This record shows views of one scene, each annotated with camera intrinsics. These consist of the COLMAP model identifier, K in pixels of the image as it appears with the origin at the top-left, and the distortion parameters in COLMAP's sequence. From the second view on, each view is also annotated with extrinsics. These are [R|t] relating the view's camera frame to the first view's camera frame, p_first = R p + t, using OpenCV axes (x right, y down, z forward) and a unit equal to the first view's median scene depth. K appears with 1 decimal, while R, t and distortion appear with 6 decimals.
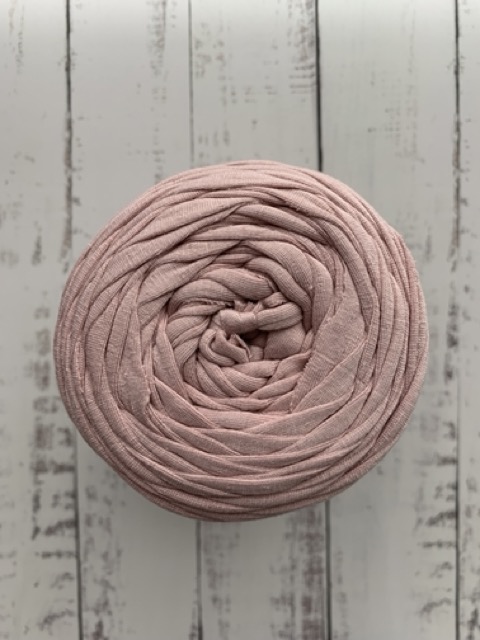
lens RADIAL K [[471.8, 0, 242.4], [0, 471.8, 320.2], [0, 0, 1]] dist [-0.035586, 0.023143]
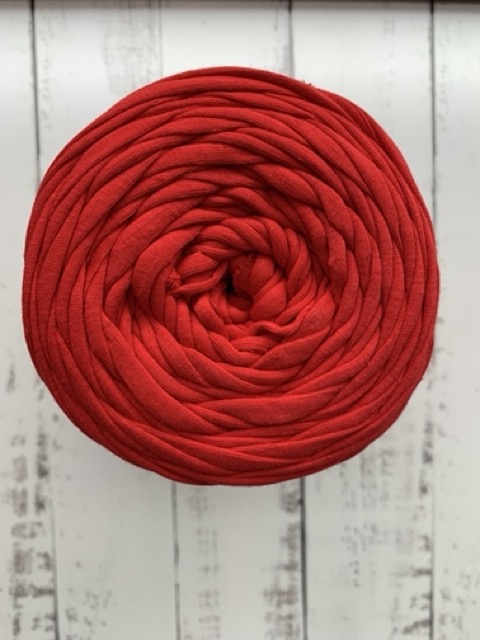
lens RADIAL K [[471.8, 0, 239.0], [0, 471.8, 310.6], [0, 0, 1]] dist [-0.035586, 0.023143]
pose [[0.999609, -0.008321, 0.026684, 0.015473], [0.007628, 0.999634, 0.025952, -0.302671], [-0.026890, -0.025738, 0.999307, 0.006465]]
